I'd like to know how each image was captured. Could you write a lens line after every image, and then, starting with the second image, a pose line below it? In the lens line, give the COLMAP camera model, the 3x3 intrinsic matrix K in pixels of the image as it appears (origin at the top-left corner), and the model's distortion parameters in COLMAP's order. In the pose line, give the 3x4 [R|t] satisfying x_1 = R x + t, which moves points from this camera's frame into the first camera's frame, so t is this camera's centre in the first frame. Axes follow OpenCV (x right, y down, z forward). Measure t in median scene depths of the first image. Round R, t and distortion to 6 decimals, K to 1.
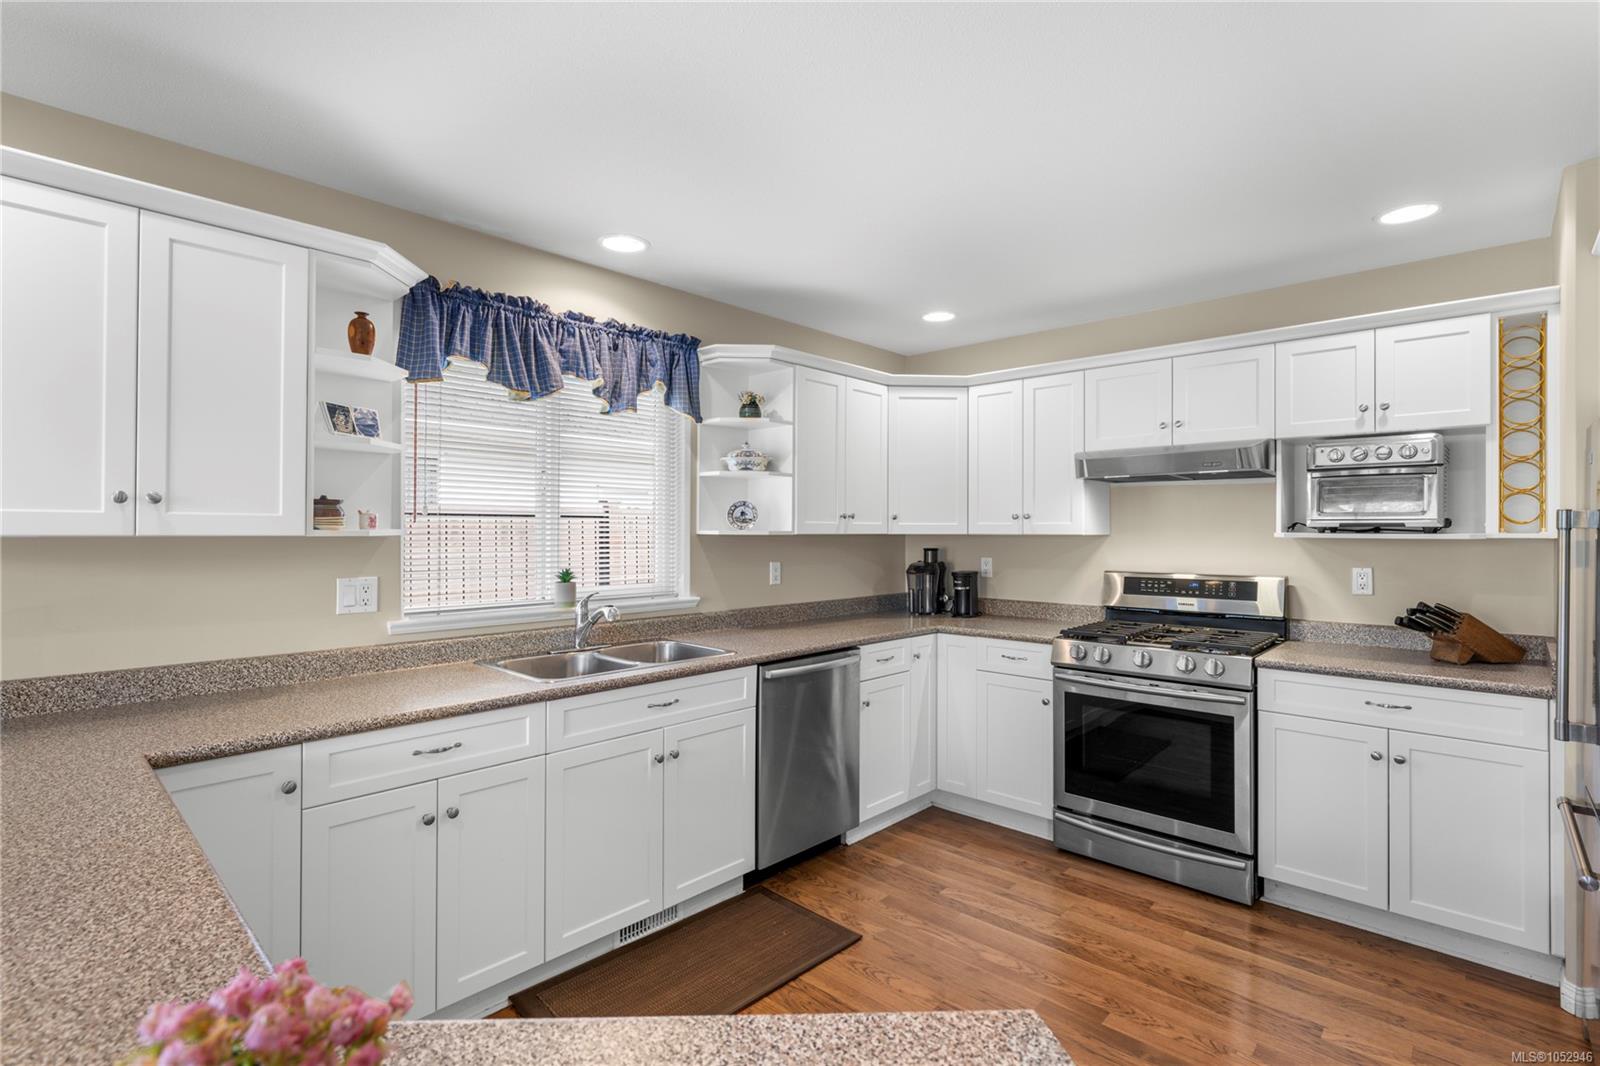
lens RADIAL K [[759.2, 0, 800.0], [0, 759.2, 533.0], [0, 0, 1]] dist [0.000363, -0.000038]
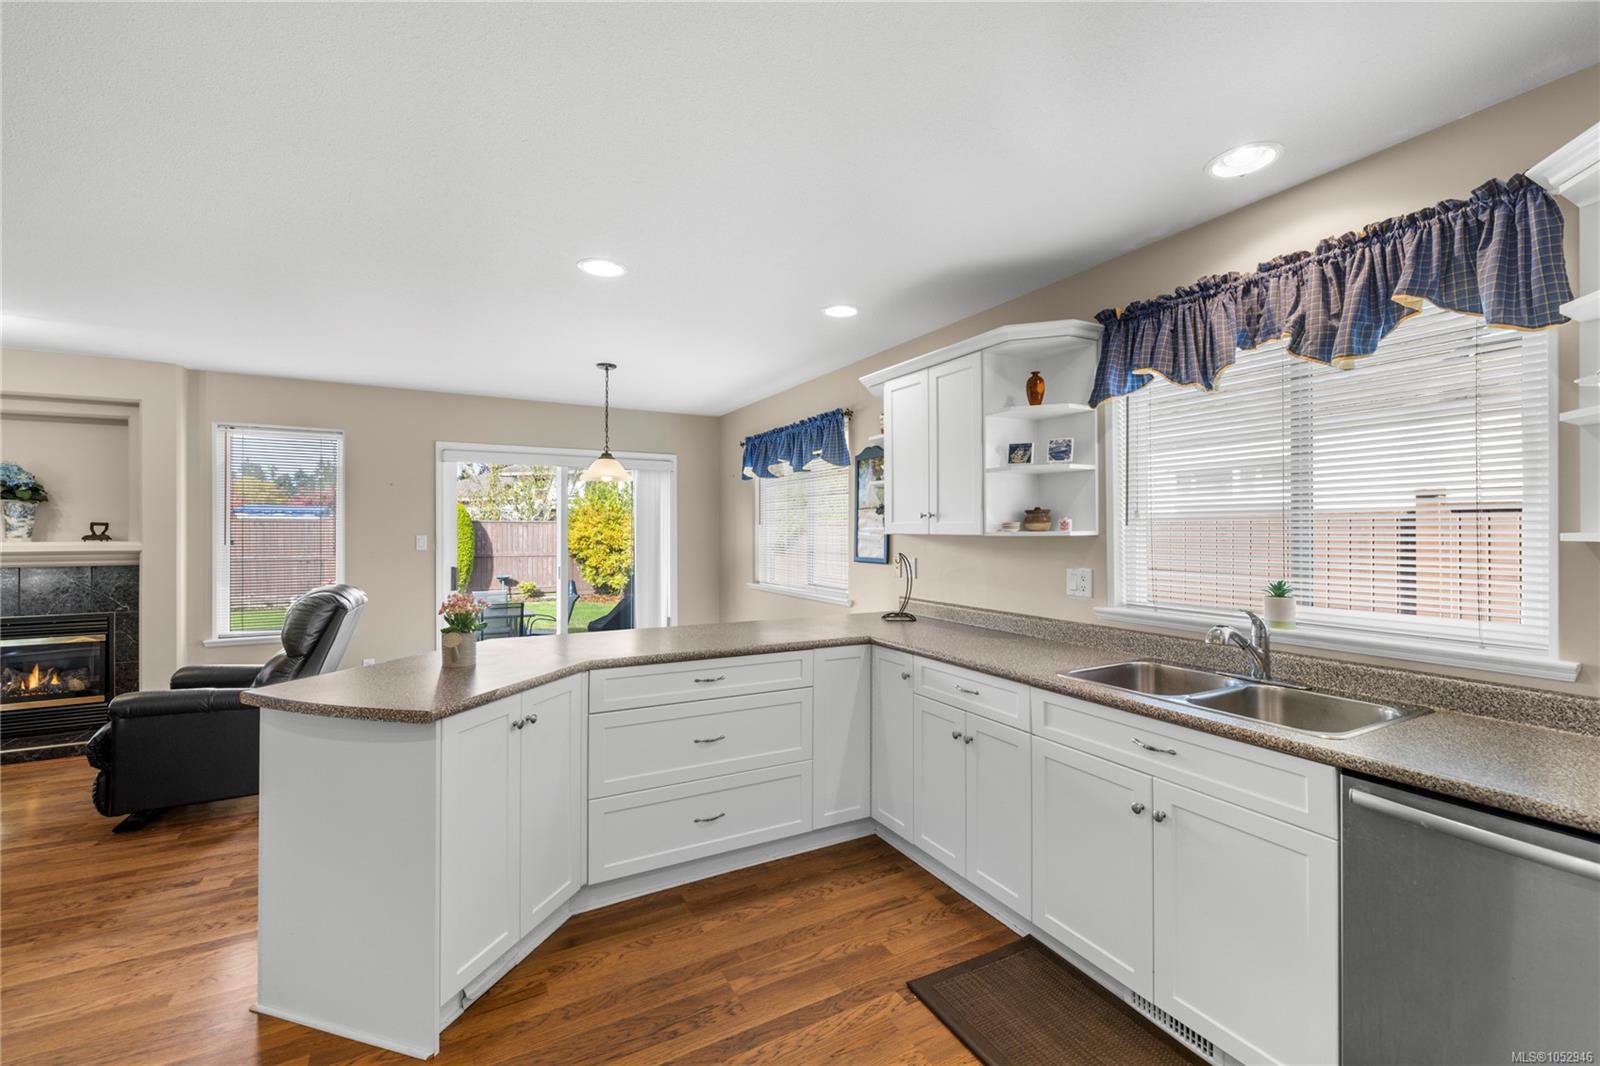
lens RADIAL K [[663.3, 0, 800.0], [0, 663.3, 533.0], [0, 0, 1]] dist [0.000500, -0.000060]
pose [[-0.324152, 0.000597, -0.946005, 0.555602], [-0.007420, 0.999967, 0.003174, -0.001502], [0.945976, 0.008048, -0.324137, 0.800459]]
